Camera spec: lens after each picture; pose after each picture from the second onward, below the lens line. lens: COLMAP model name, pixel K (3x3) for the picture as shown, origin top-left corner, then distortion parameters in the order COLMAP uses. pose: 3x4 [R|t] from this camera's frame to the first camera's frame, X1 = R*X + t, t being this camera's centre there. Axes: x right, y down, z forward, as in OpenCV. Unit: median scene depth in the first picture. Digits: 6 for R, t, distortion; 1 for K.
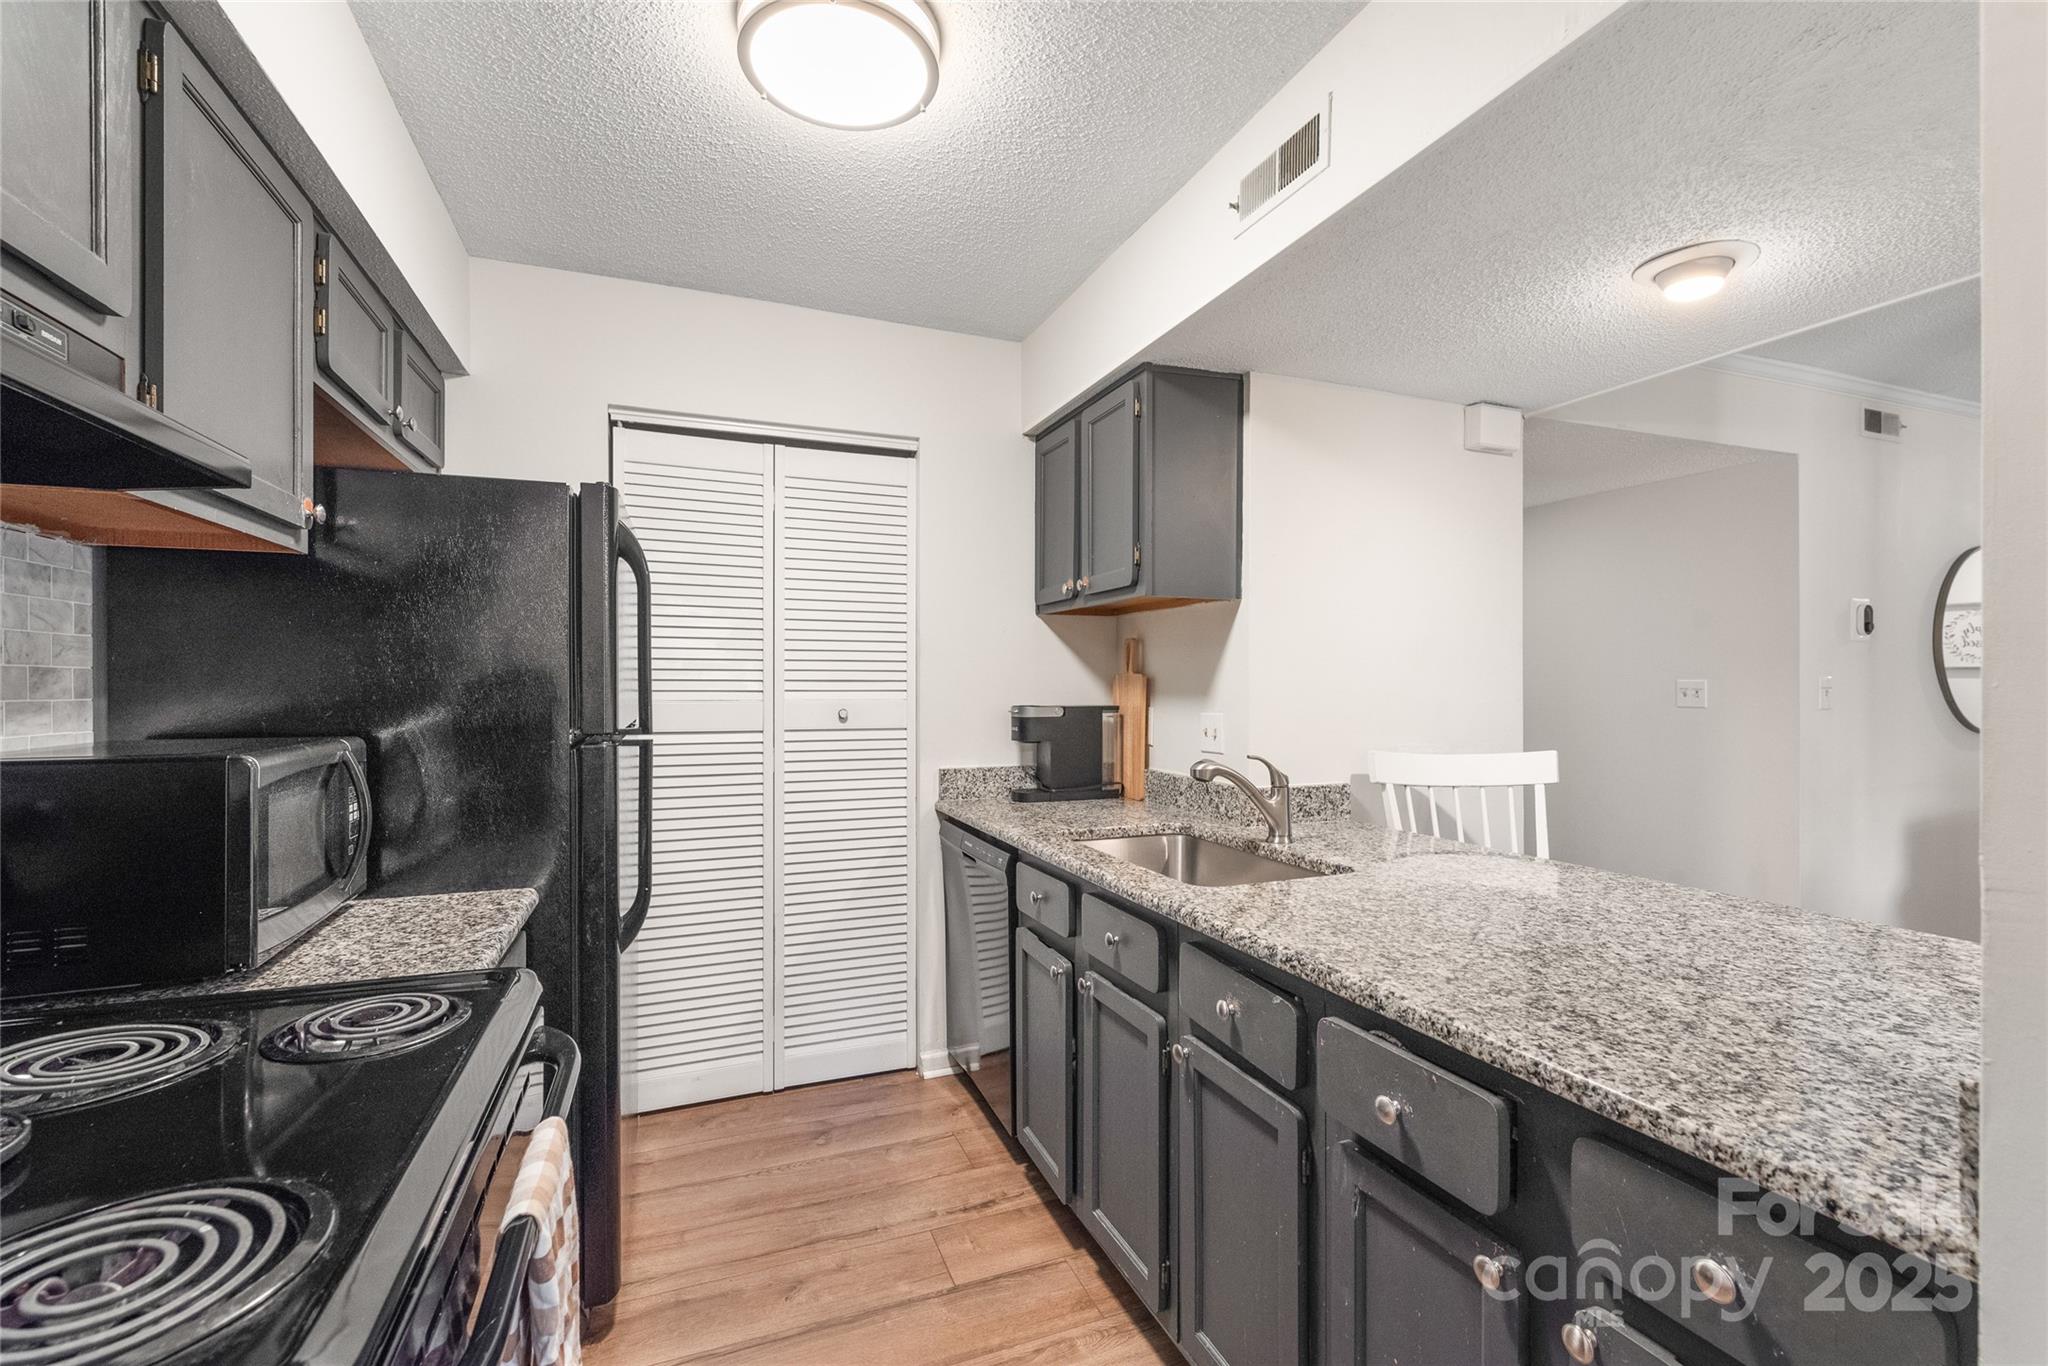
lens RADIAL K [[899.0, 0, 1028.7], [0, 899.0, 676.7], [0, 0, 1]] dist [0.010045, -0.000277]
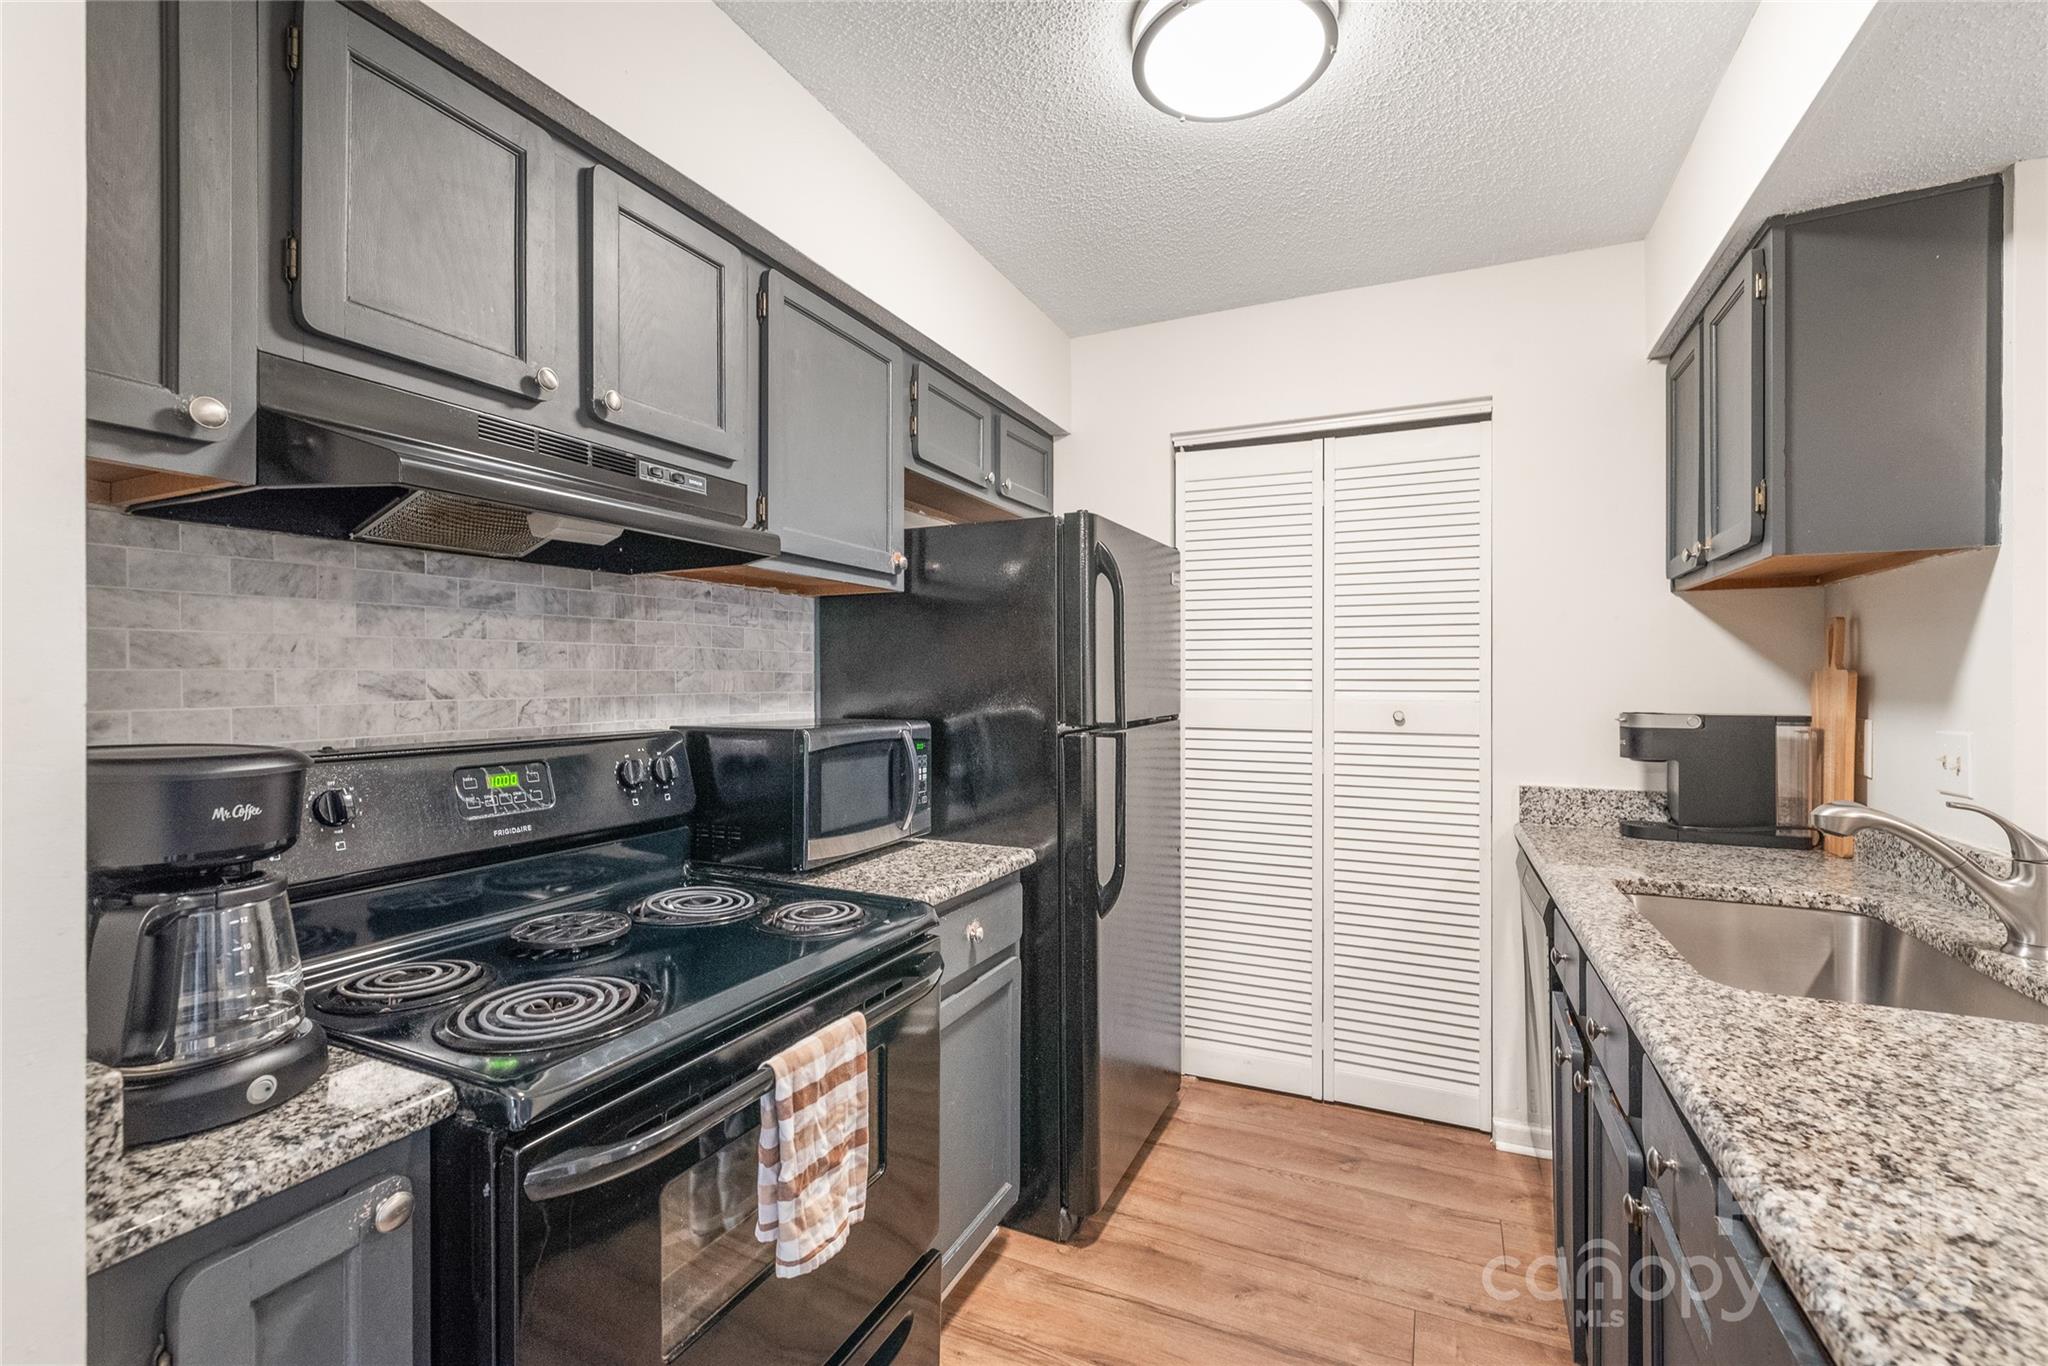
lens RADIAL K [[892.0, 0, 1016.0], [0, 892.0, 672.9], [0, 0, 1]] dist [0.009752, -0.000789]
pose [[0.687338, -0.006727, -0.726307, 0.221770], [0.004120, 0.999977, -0.005362, 0.000415], [0.726326, 0.000693, 0.687350, 0.104794]]
